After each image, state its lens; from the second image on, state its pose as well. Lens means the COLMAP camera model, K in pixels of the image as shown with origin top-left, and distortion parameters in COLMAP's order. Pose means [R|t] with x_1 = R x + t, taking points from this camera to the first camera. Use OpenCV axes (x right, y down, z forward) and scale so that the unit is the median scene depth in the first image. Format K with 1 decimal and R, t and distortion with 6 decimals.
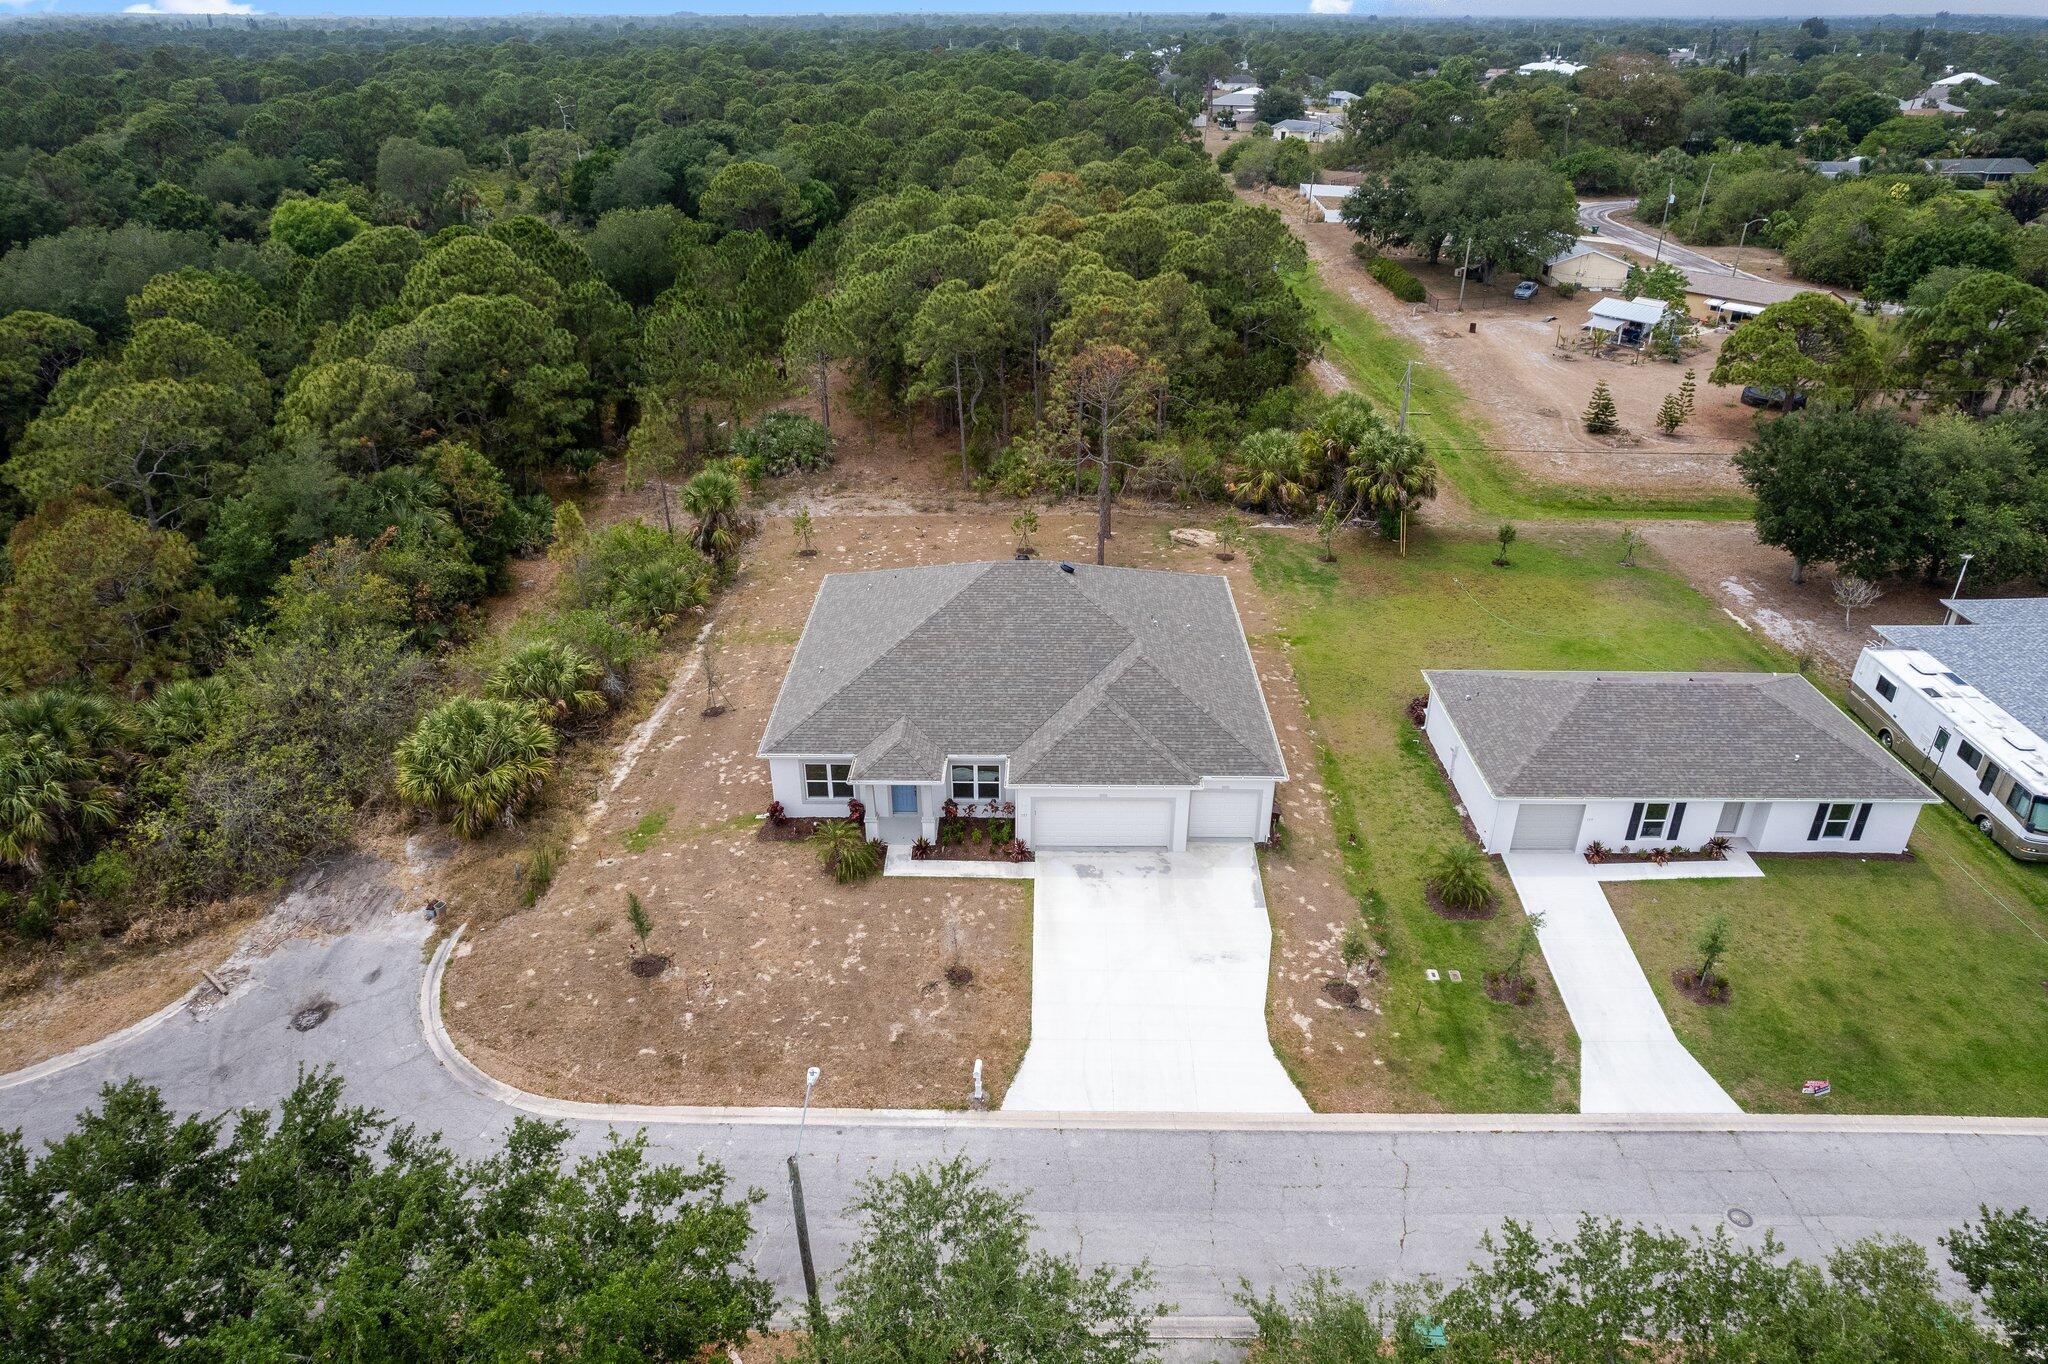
lens RADIAL K [[1314.6, 0, 1025.8], [0, 1314.6, 691.5], [0, 0, 1]] dist [-0.074363, 0.065174]
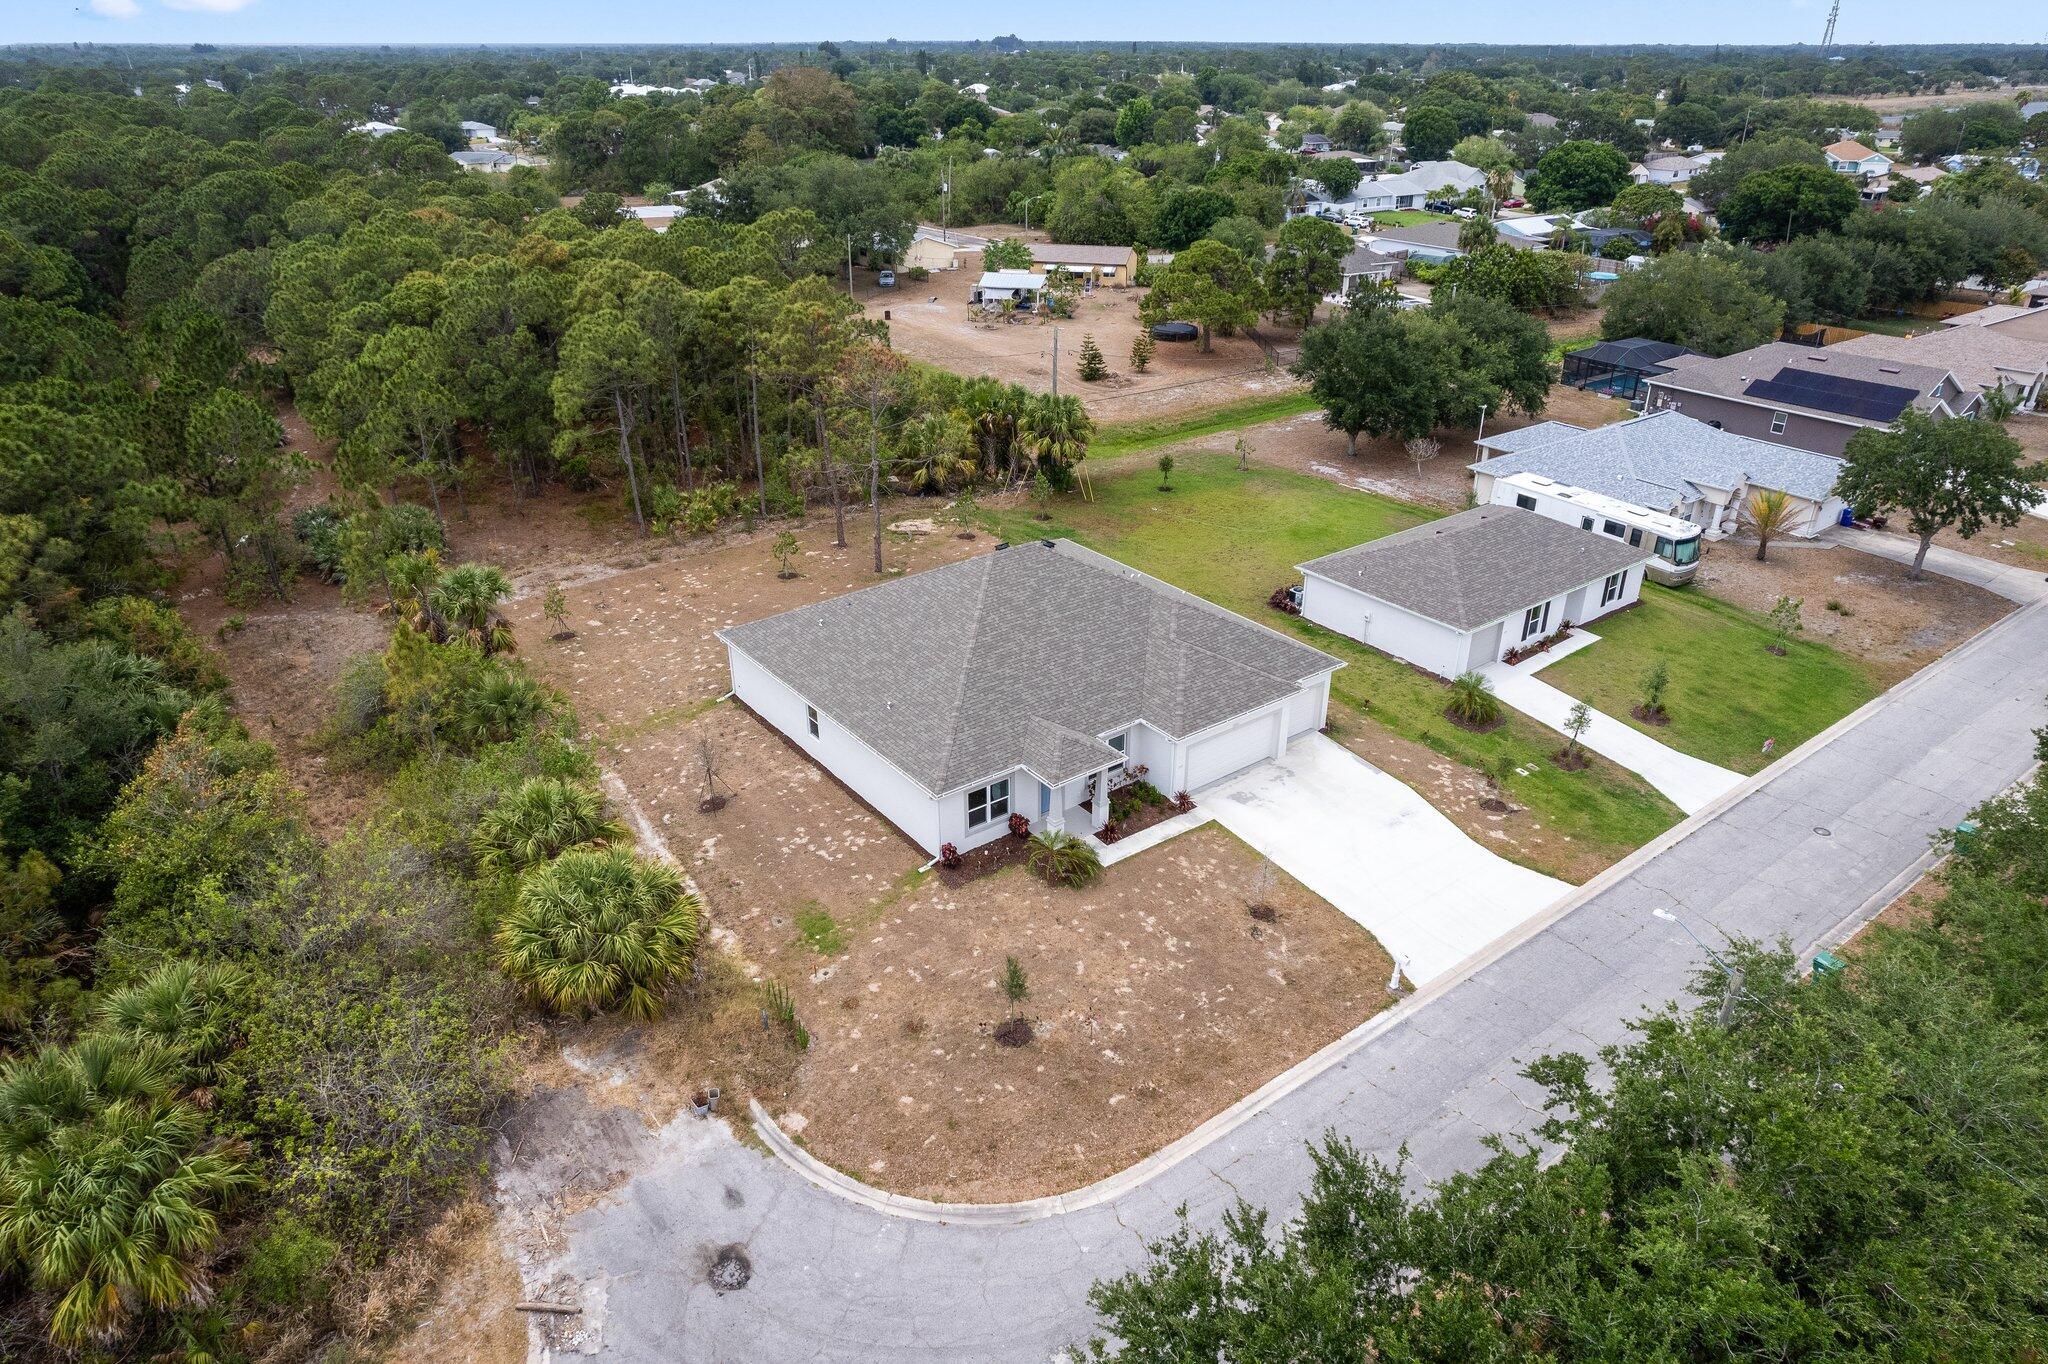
lens RADIAL K [[1314.6, 0, 1025.8], [0, 1314.6, 691.5], [0, 0, 1]] dist [-0.074363, 0.065174]
pose [[0.788126, -0.277241, 0.549540, -0.667600], [0.287175, 0.955310, 0.070097, -0.071975], [-0.544415, 0.102568, 0.832522, 0.203383]]
